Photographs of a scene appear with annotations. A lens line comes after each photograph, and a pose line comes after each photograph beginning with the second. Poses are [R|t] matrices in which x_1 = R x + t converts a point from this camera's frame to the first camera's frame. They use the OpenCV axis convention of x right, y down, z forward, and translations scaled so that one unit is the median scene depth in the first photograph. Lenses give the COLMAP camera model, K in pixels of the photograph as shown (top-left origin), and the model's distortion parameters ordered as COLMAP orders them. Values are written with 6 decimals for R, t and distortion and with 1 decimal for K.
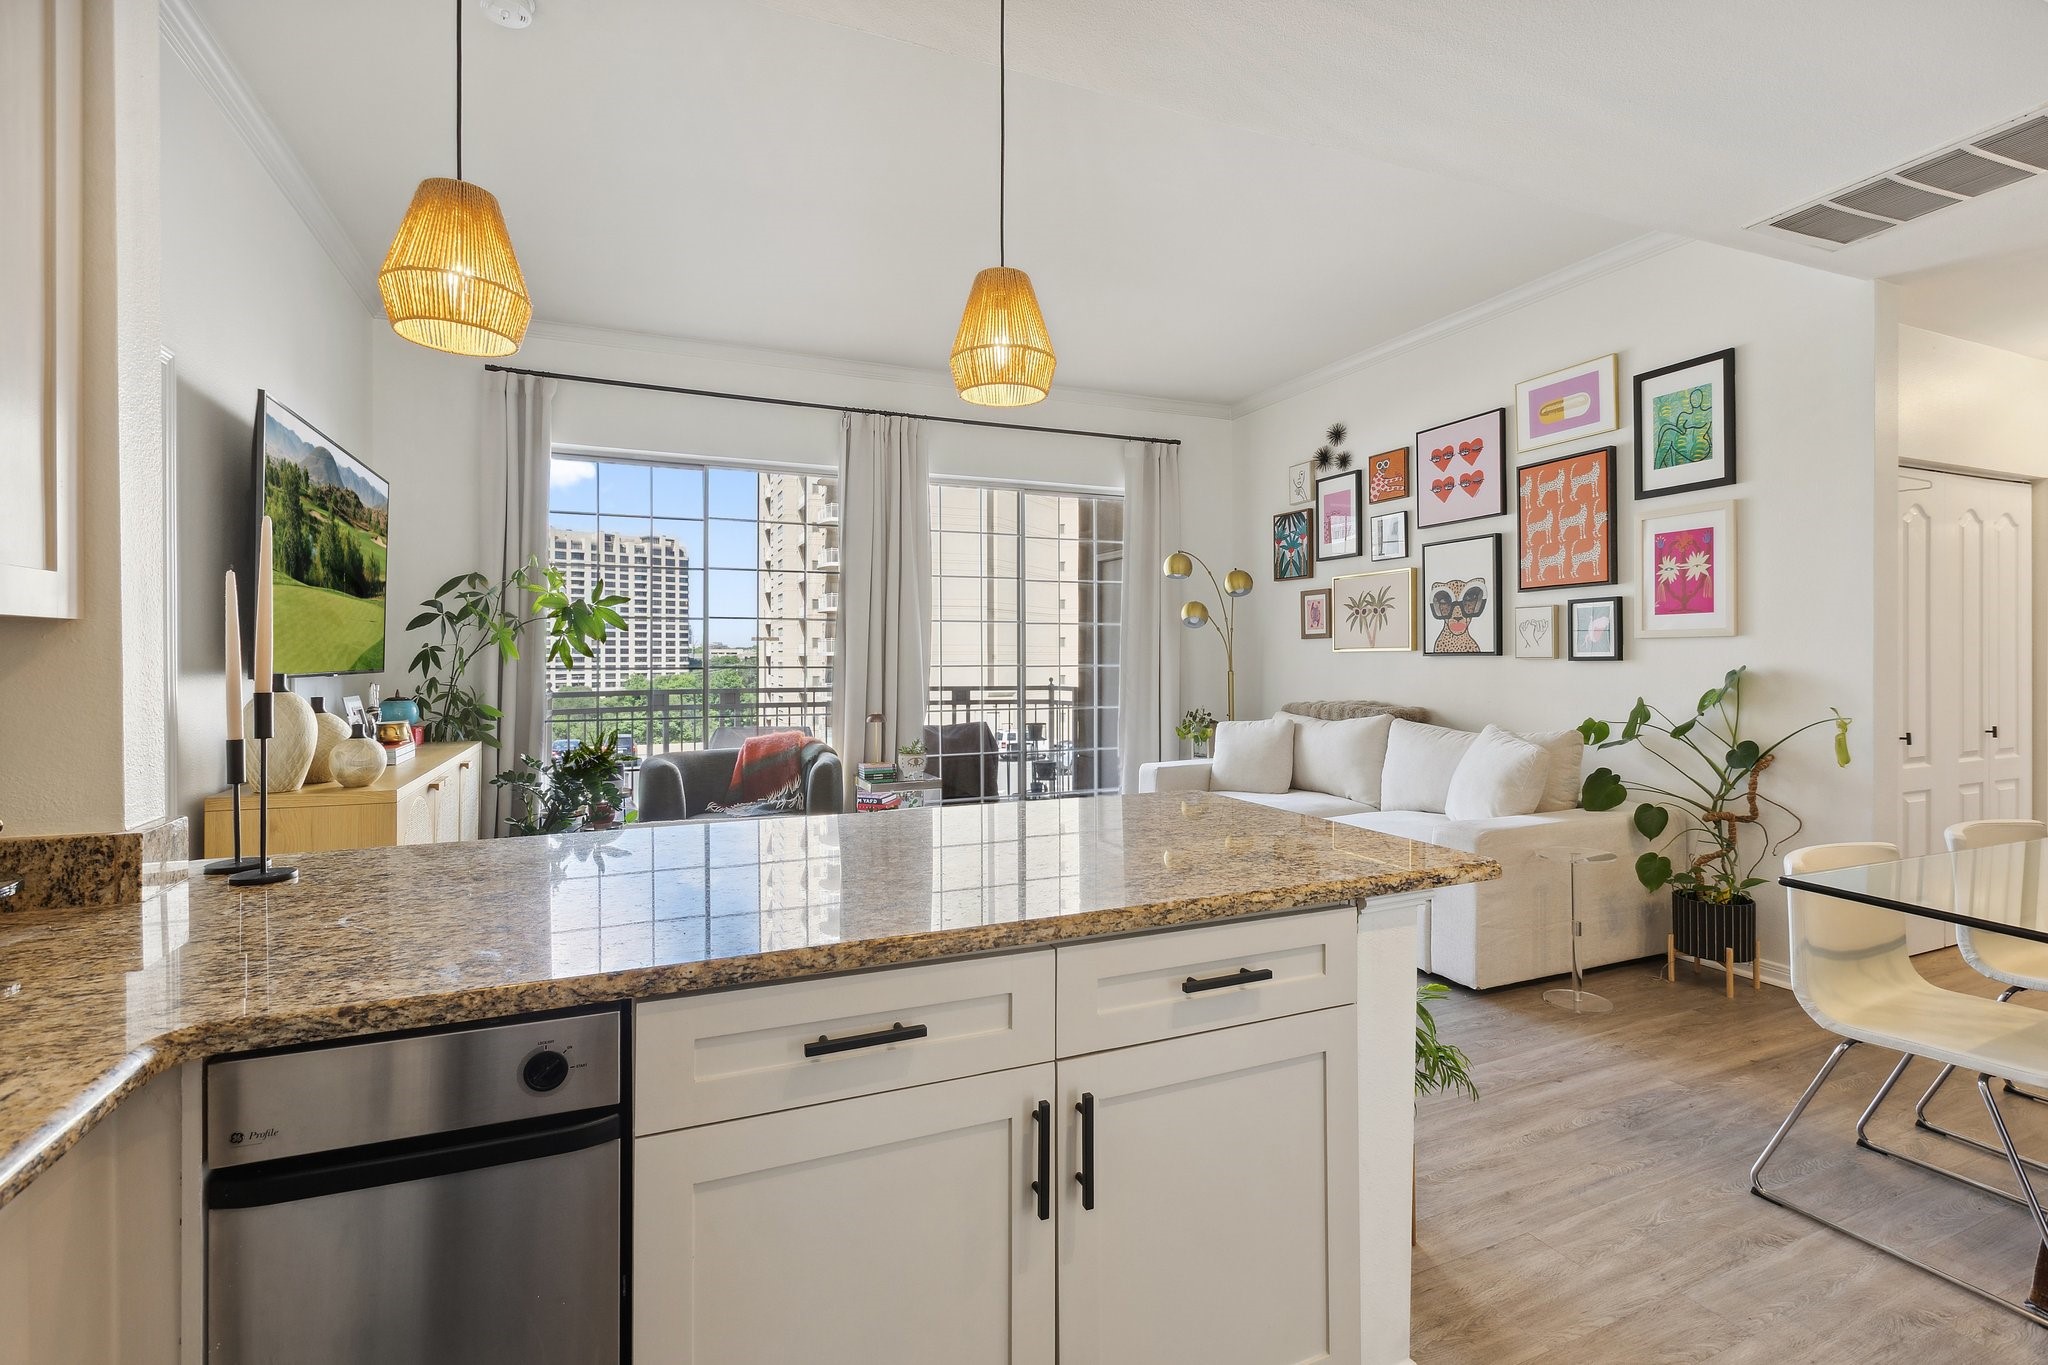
lens RADIAL K [[923.3, 0, 1029.6], [0, 923.3, 661.6], [0, 0, 1]] dist [-0.000639, -0.000298]
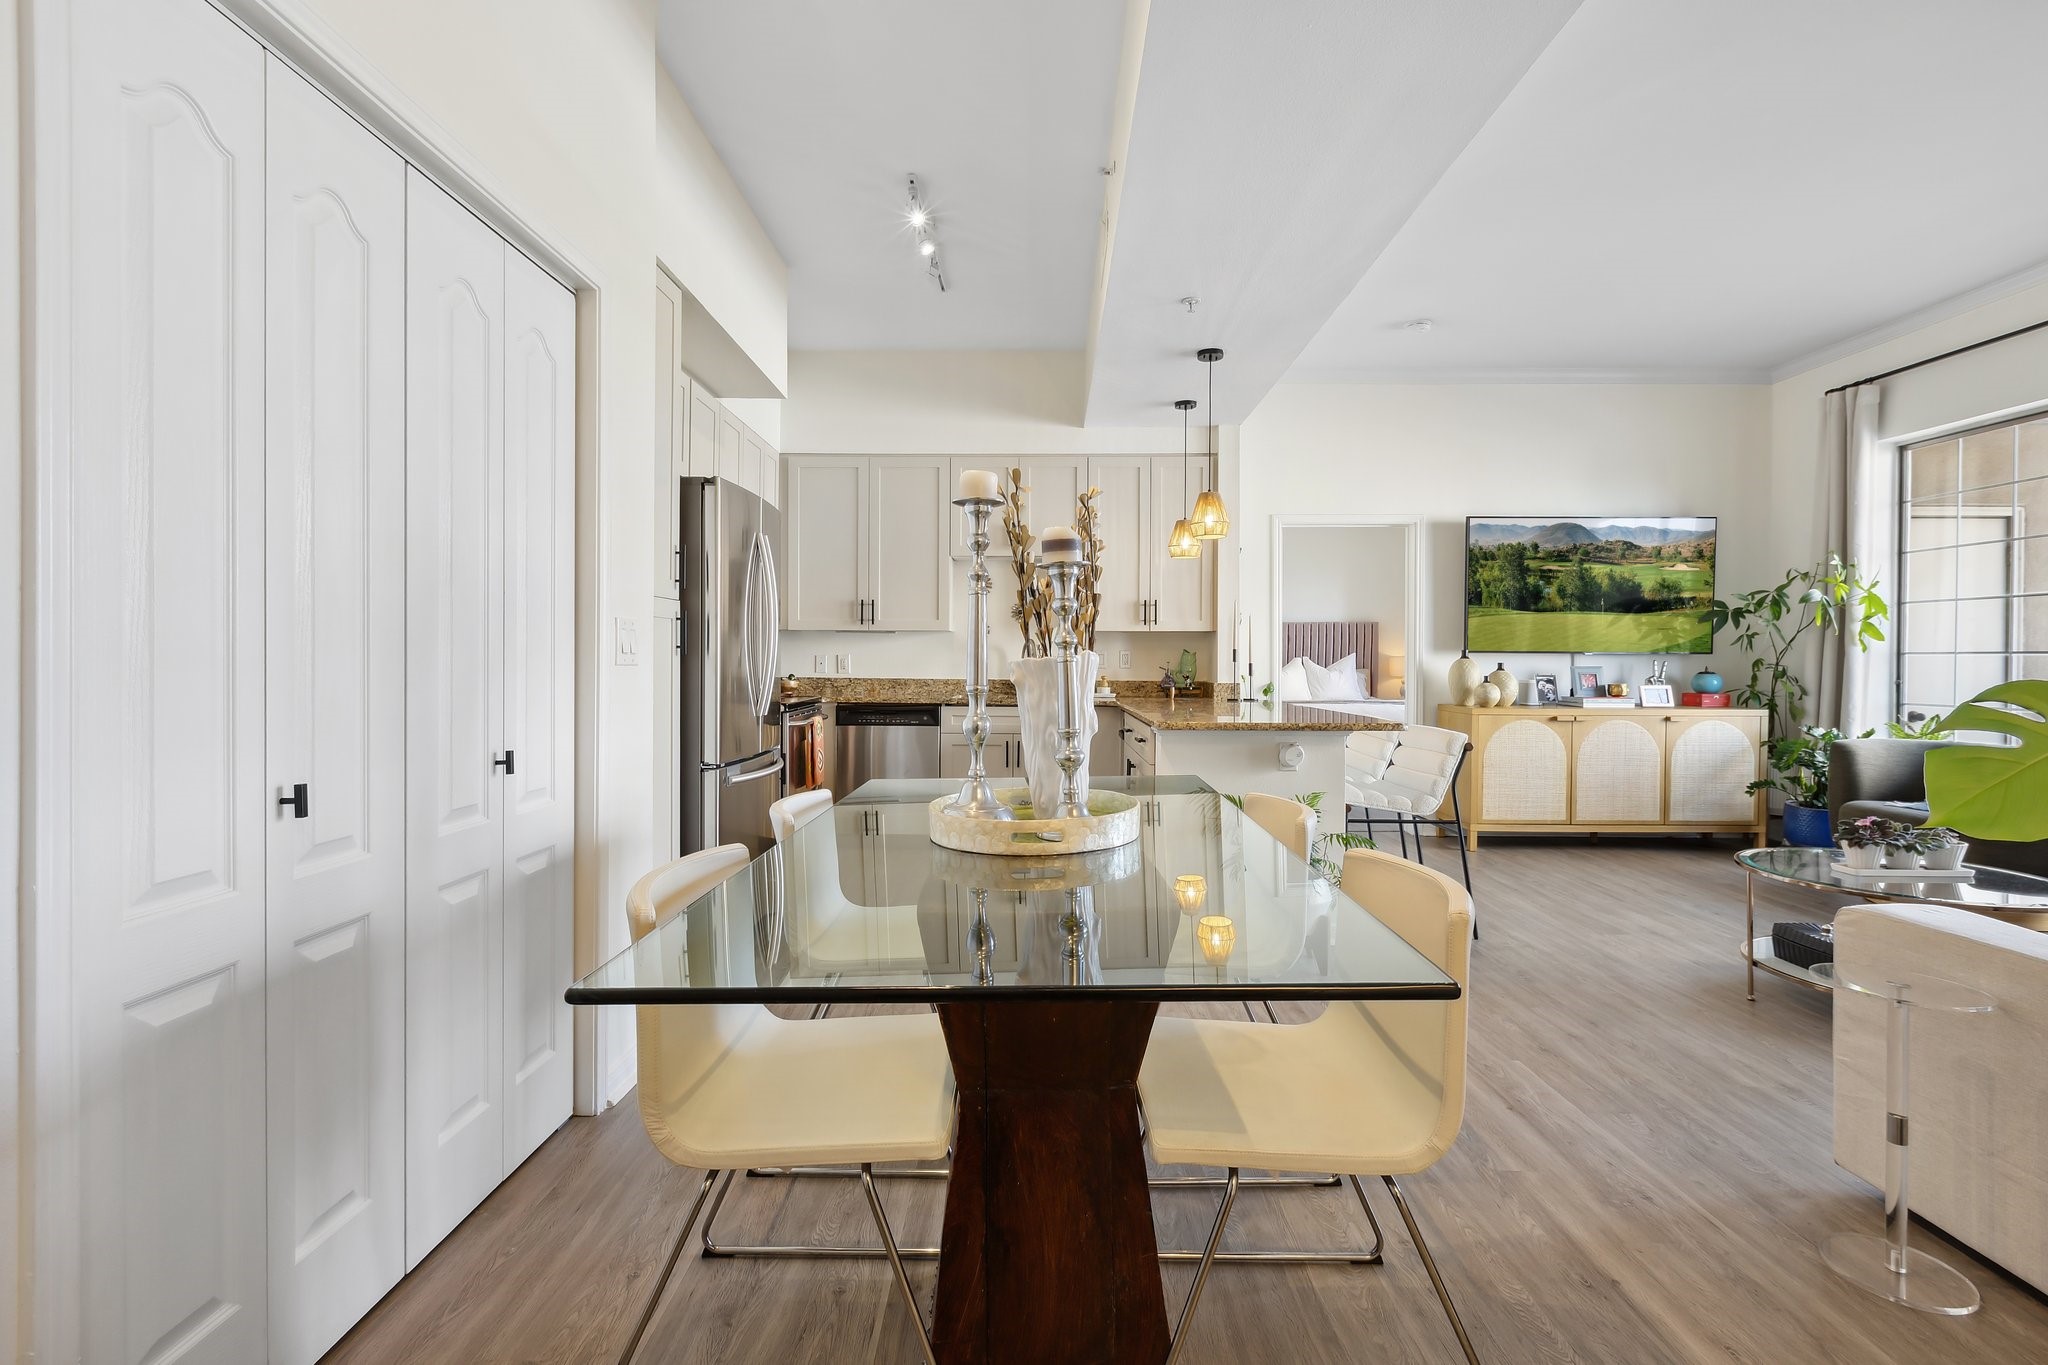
lens RADIAL K [[923.3, 0, 1023.0], [0, 923.3, 661.7], [0, 0, 1]] dist [-0.000639, -0.000298]
pose [[-0.408322, -0.001851, -0.912836, 0.816849], [-0.006379, 0.999979, 0.000826, 0.019162], [0.912816, 0.006160, -0.408325, 0.490636]]
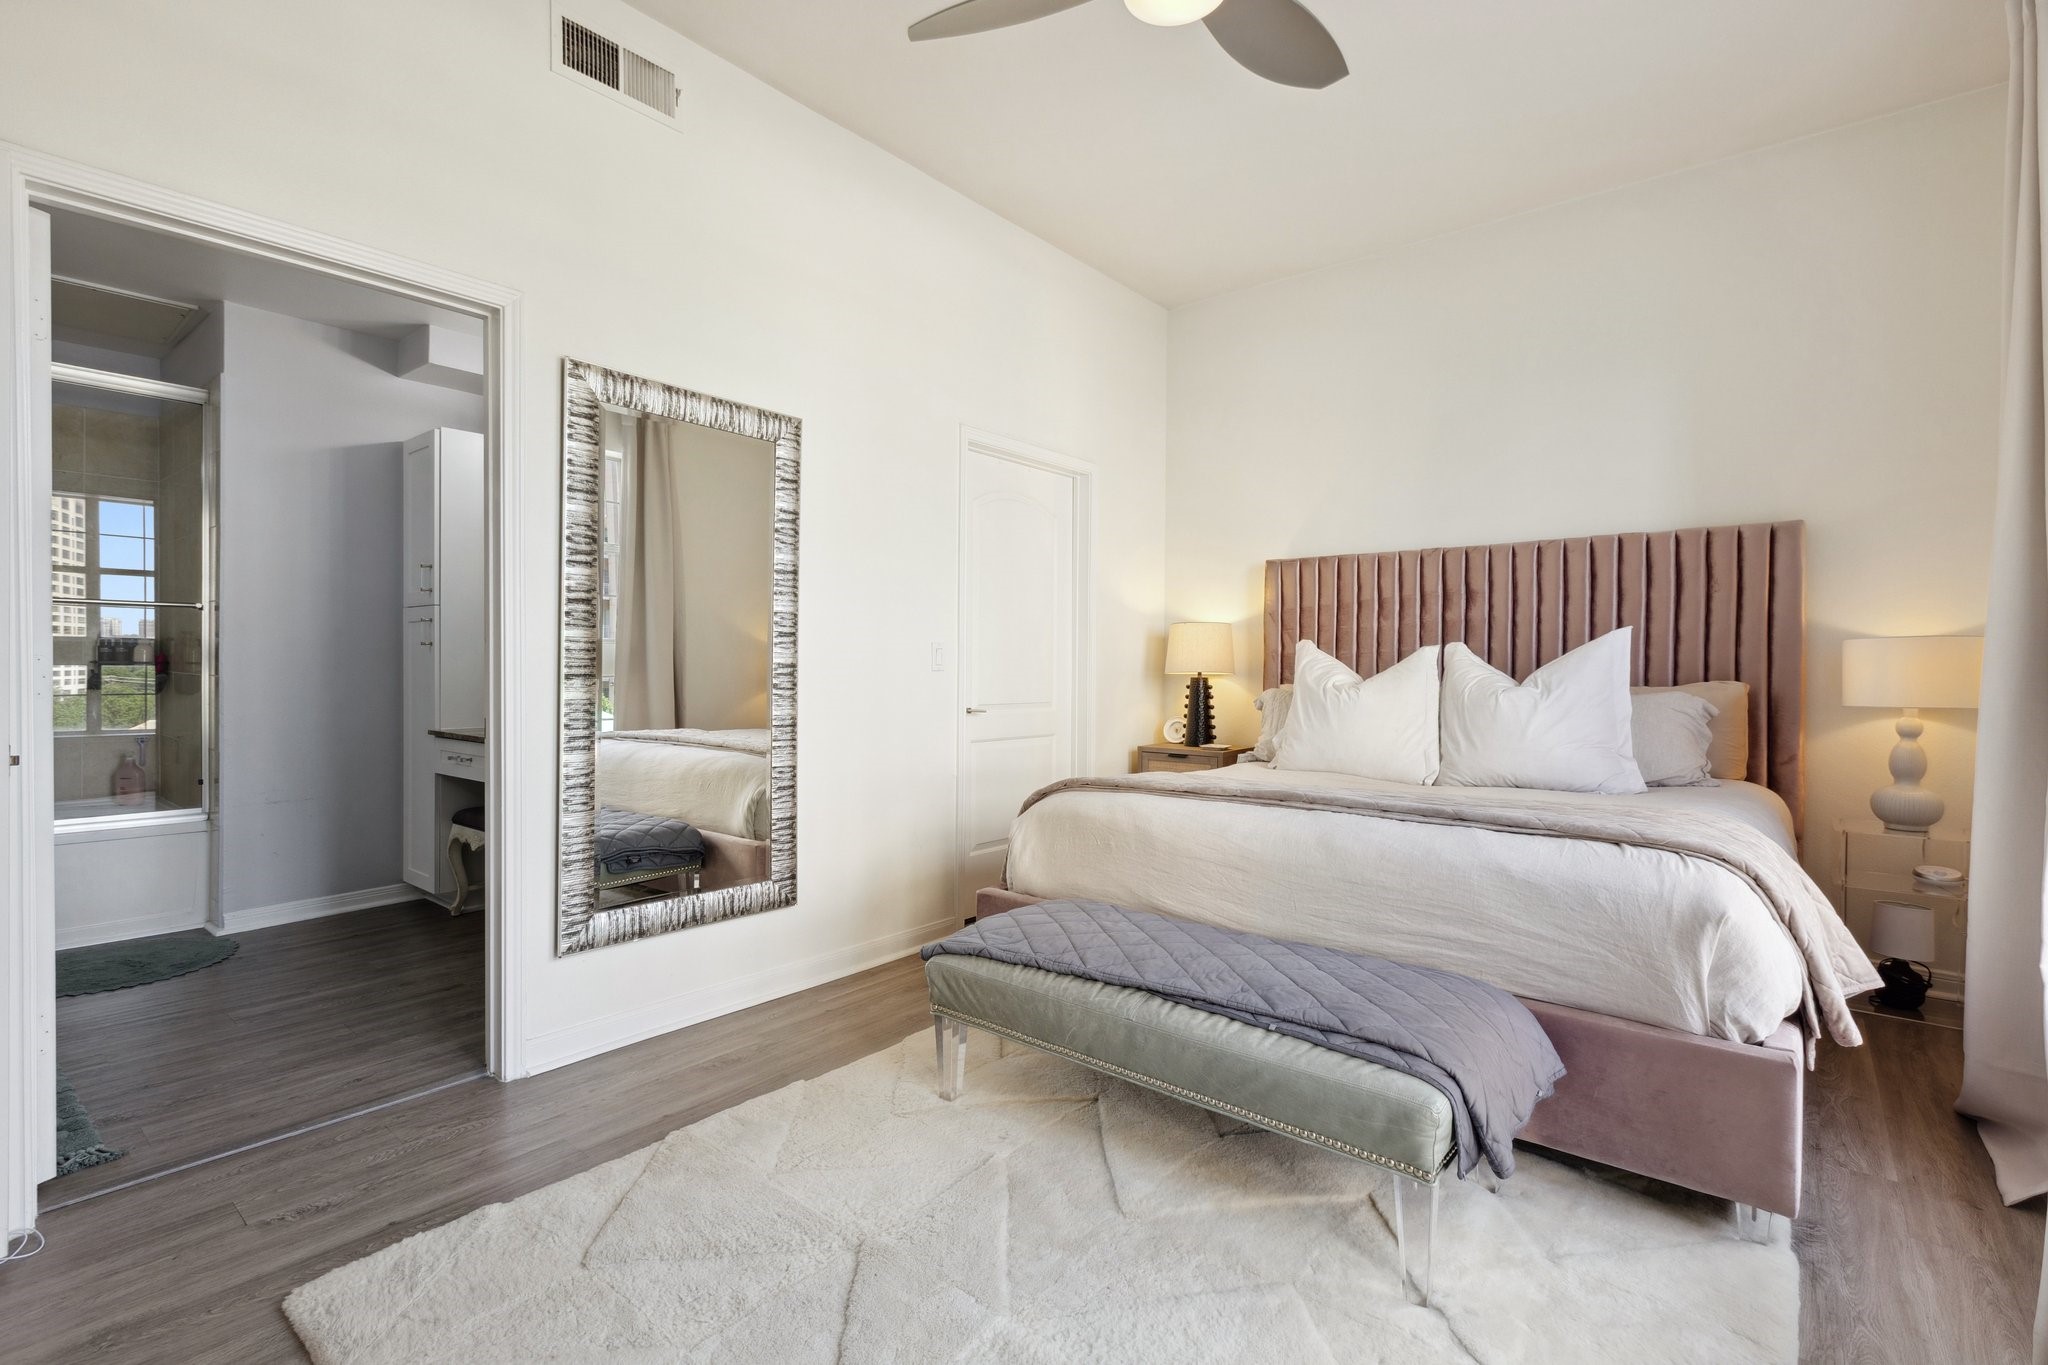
lens RADIAL K [[923.3, 0, 1020.1], [0, 923.3, 671.3], [0, 0, 1]] dist [-0.000639, -0.000298]
pose [[-0.895536, -0.001528, -0.444986, -0.747568], [-0.005568, 0.999954, 0.007773, 0.023140], [0.444954, 0.009439, -0.895504, 0.691615]]
